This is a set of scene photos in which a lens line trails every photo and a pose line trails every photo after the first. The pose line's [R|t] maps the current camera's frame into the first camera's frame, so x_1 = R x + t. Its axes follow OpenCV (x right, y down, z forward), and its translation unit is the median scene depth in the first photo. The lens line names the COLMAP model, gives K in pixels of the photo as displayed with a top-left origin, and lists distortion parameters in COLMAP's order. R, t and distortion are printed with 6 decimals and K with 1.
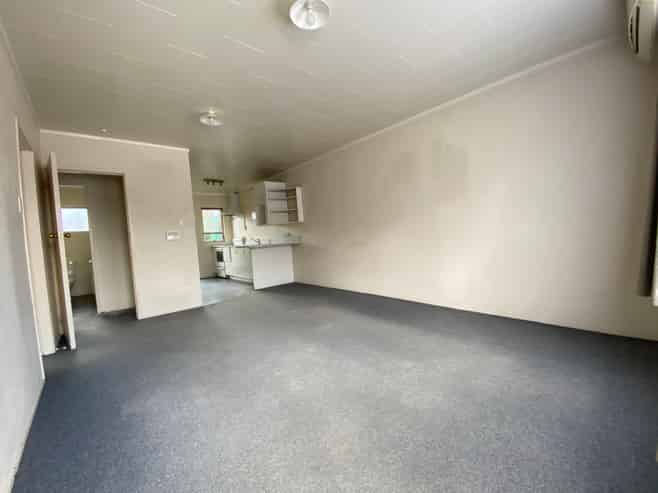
lens RADIAL K [[272.8, 0, 329.0], [0, 272.8, 246.5], [0, 0, 1]] dist [-0.001256, -0.000083]
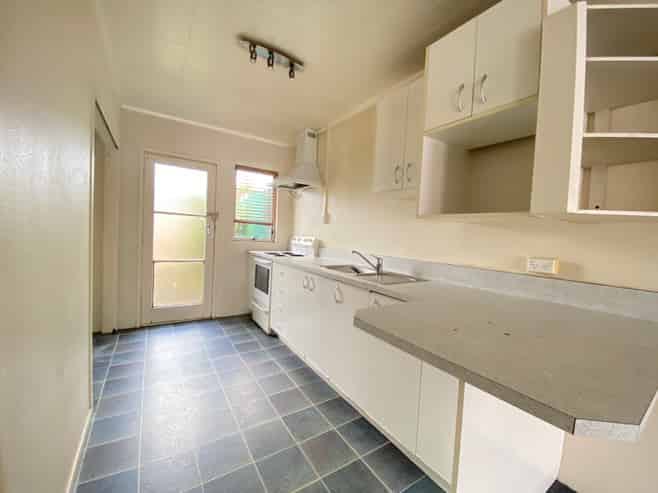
lens RADIAL K [[261.3, 0, 315.1], [0, 261.3, 254.3], [0, 0, 1]] dist [-0.000522, -0.000021]
pose [[0.977705, 0.128412, -0.166140, -0.250070], [-0.121610, 0.991291, 0.050531, -0.031964], [0.171182, -0.029200, 0.984807, 0.600069]]
